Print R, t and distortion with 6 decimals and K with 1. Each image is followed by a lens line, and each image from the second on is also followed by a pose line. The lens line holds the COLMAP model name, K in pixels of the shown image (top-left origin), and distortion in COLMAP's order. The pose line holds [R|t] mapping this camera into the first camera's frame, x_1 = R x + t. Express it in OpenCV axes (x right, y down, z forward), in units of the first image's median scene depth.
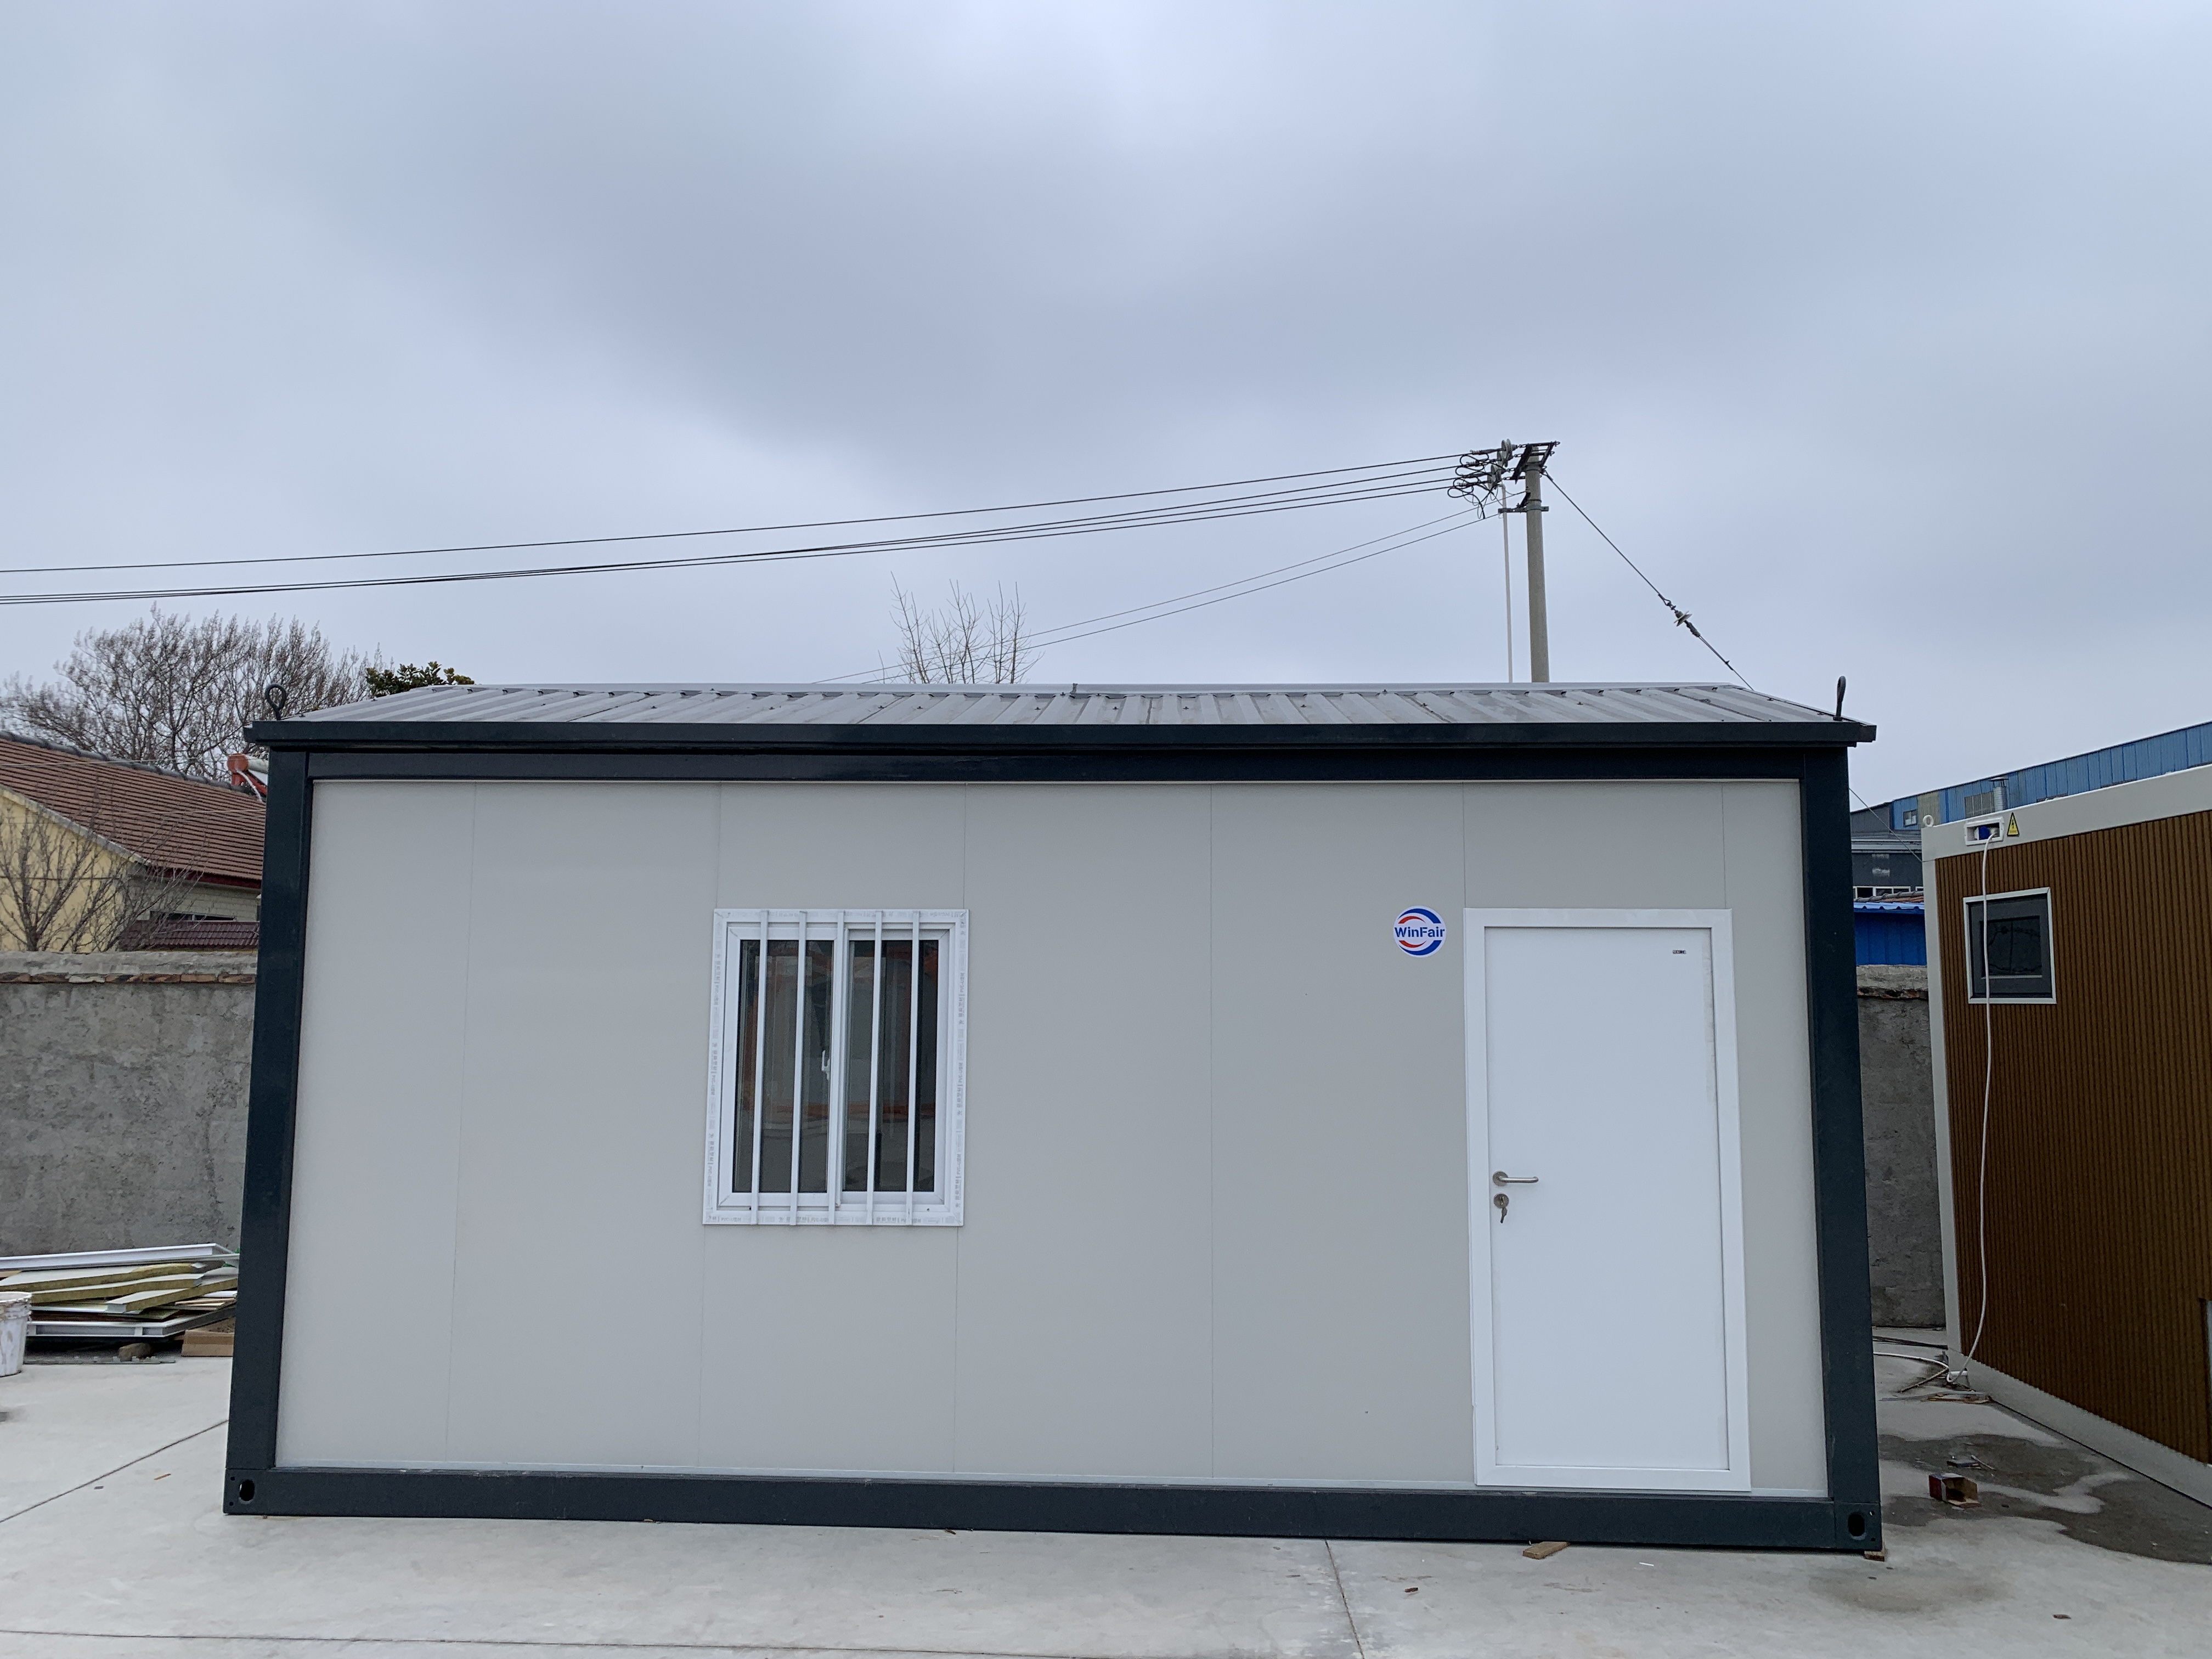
lens RADIAL K [[1661.3, 0, 1086.8], [0, 1661.3, 831.4], [0, 0, 1]] dist [0.030365, -0.012992]
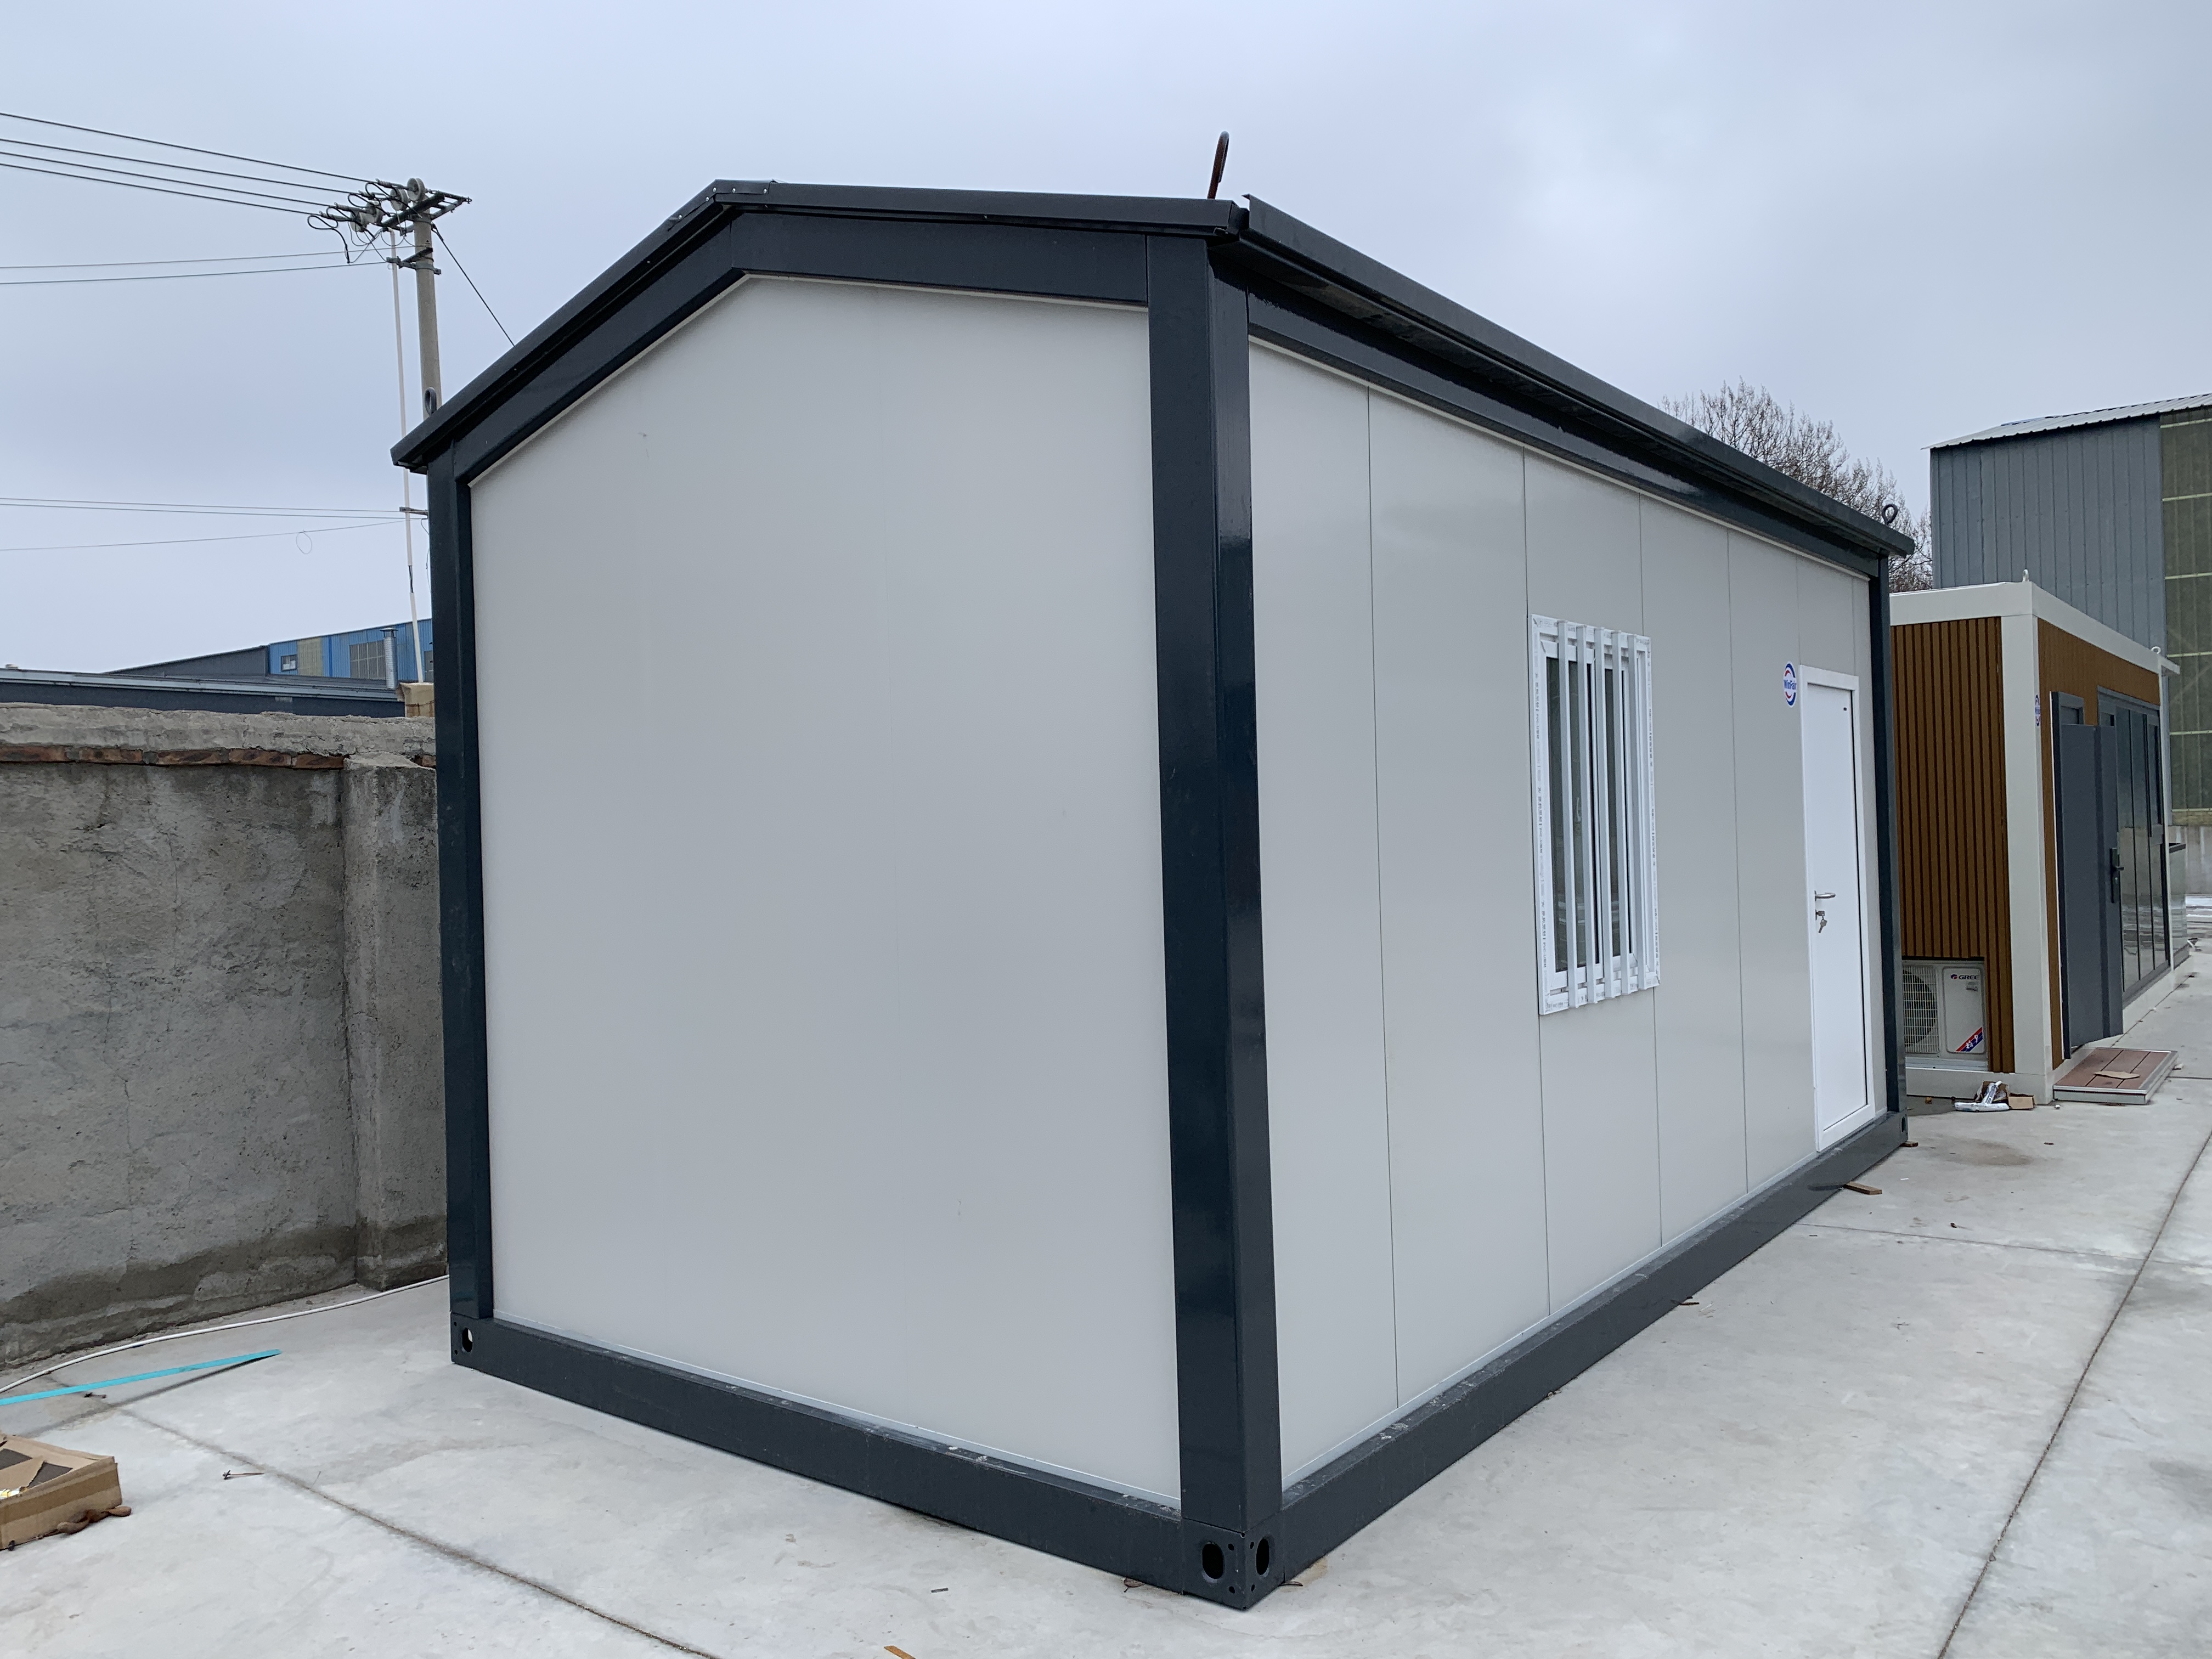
lens RADIAL K [[1661.3, 0, 1091.1], [0, 1661.3, 830.5], [0, 0, 1]] dist [0.030365, -0.012992]
pose [[0.575334, -0.025072, 0.817534, -1.003733], [-0.047377, 0.996830, 0.063912, 0.109607], [-0.816545, -0.075504, 0.572322, 0.740560]]
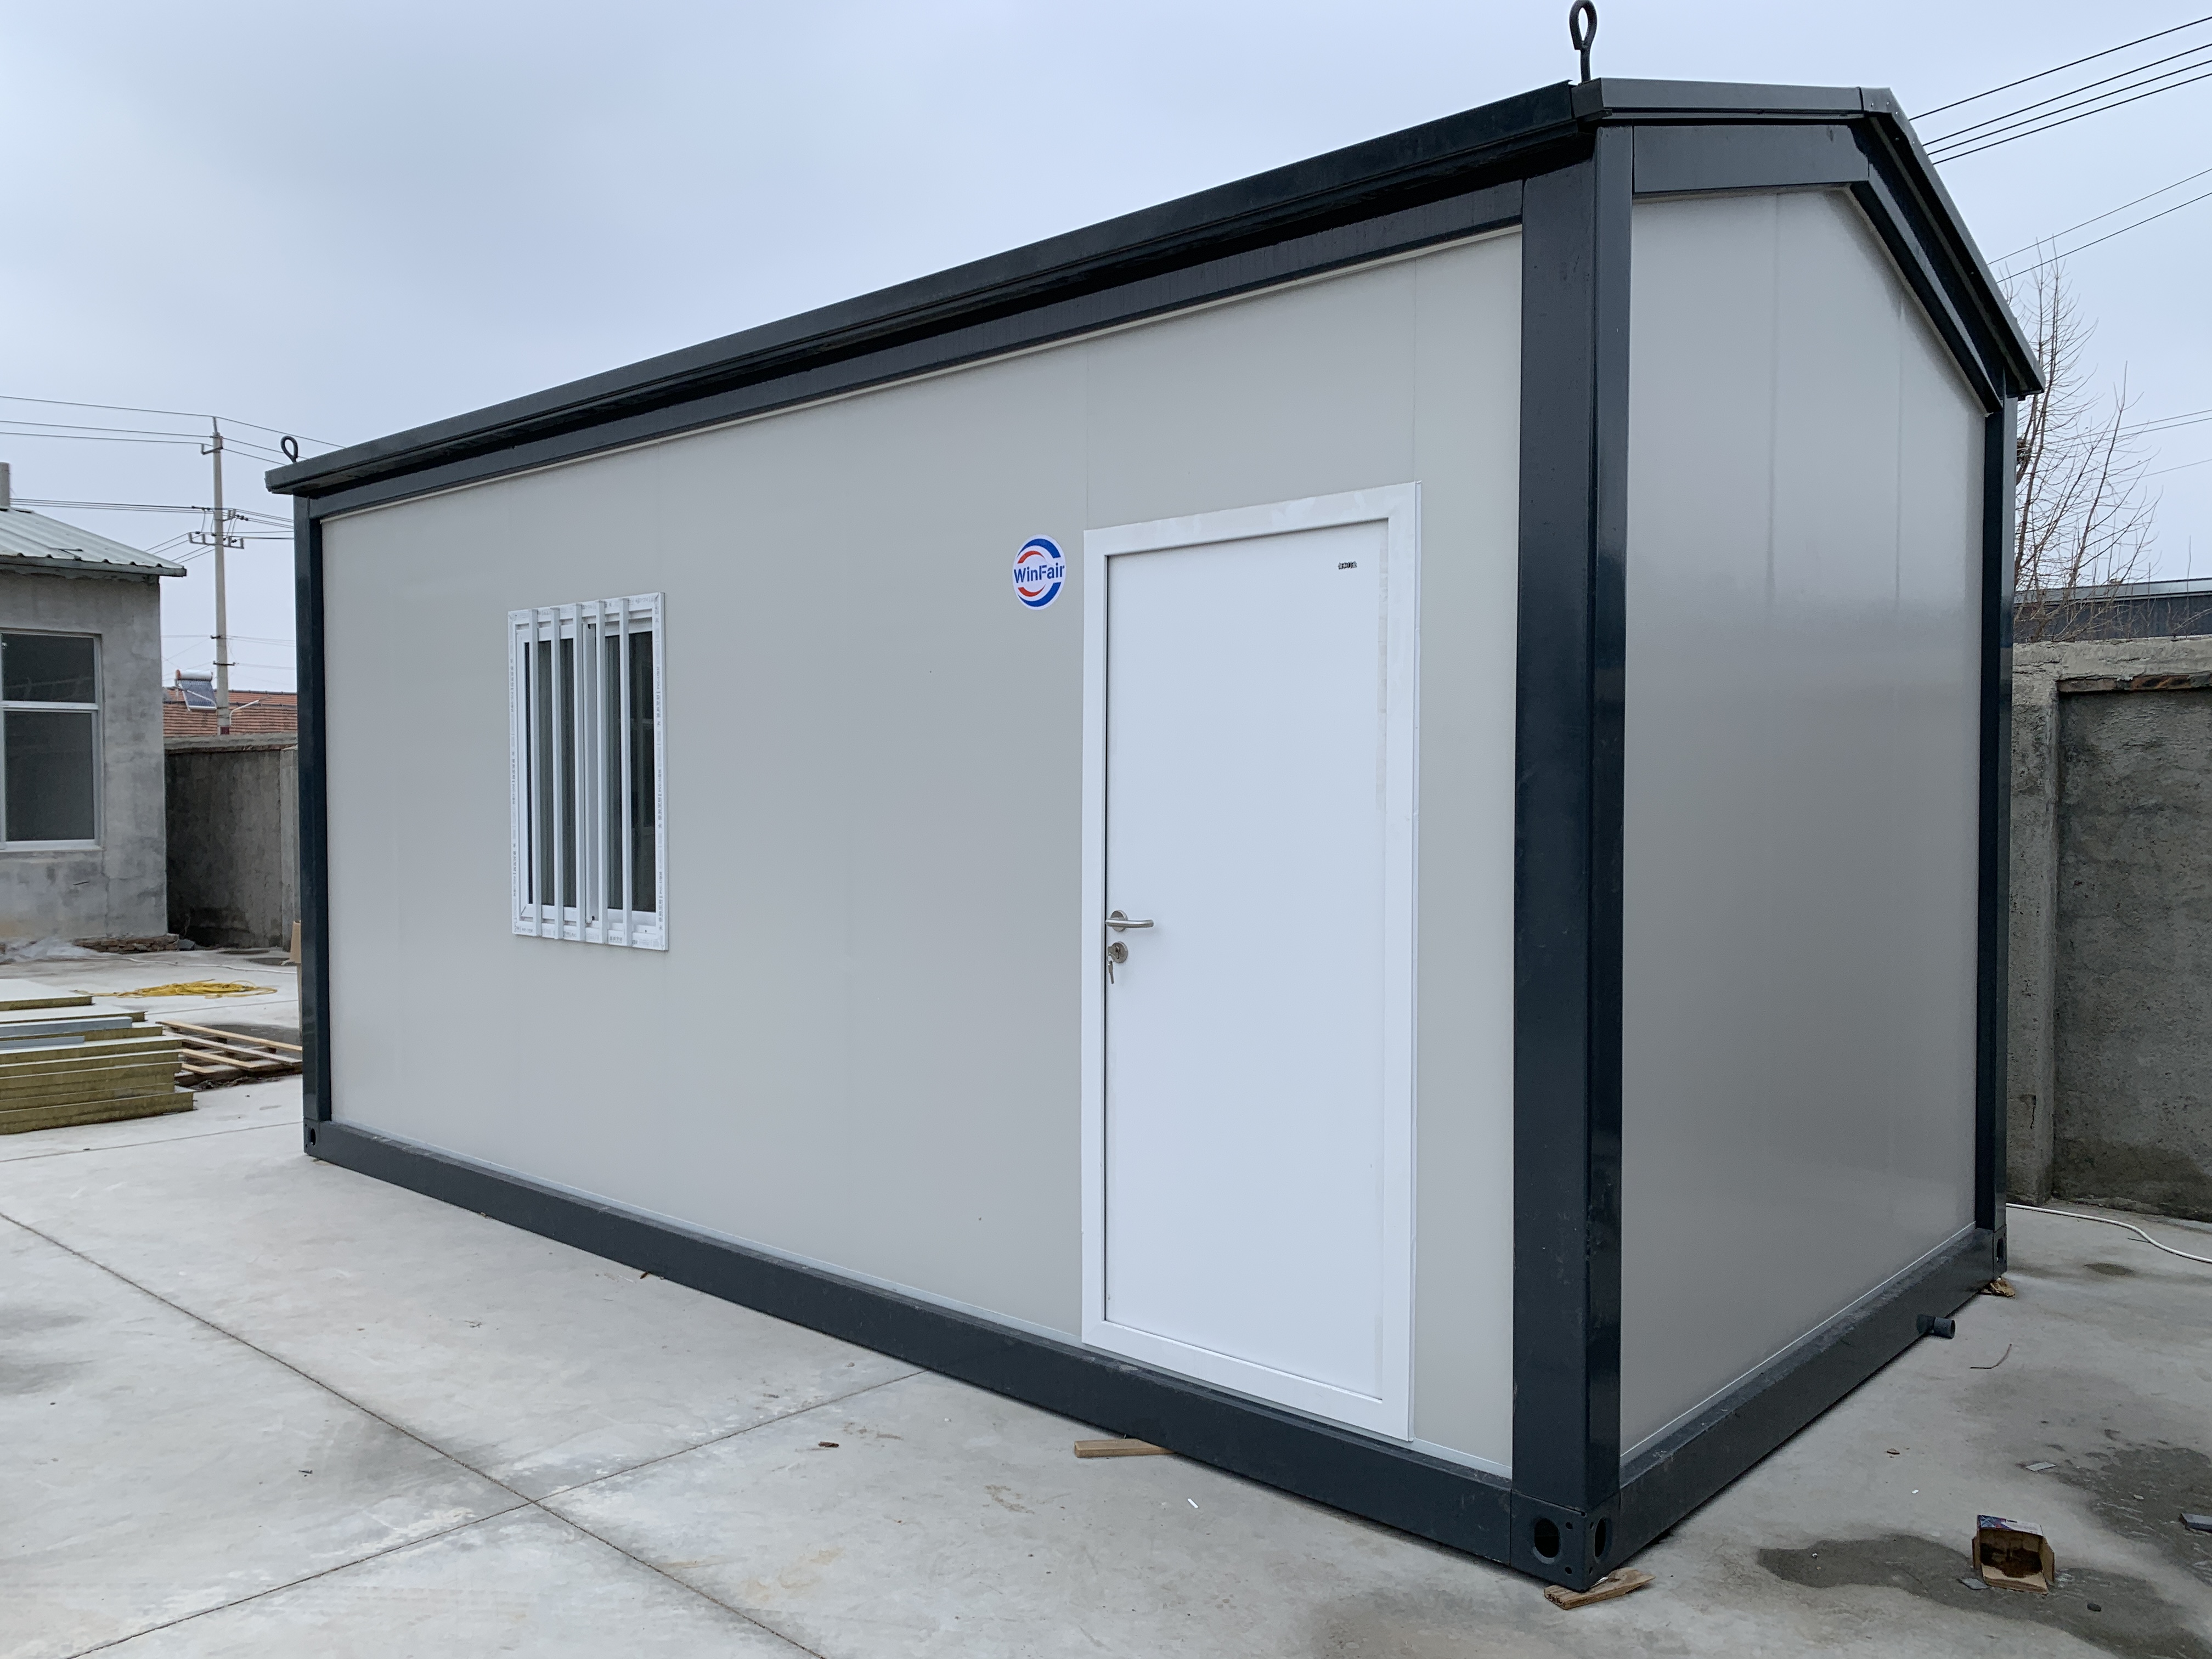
lens RADIAL K [[1661.3, 0, 1098.4], [0, 1661.3, 818.7], [0, 0, 1]] dist [0.030365, -0.012992]
pose [[0.774165, 0.004854, -0.632966, 0.670278], [0.069085, 0.993349, 0.092114, 0.101683], [0.629203, -0.115040, 0.768680, 0.471696]]
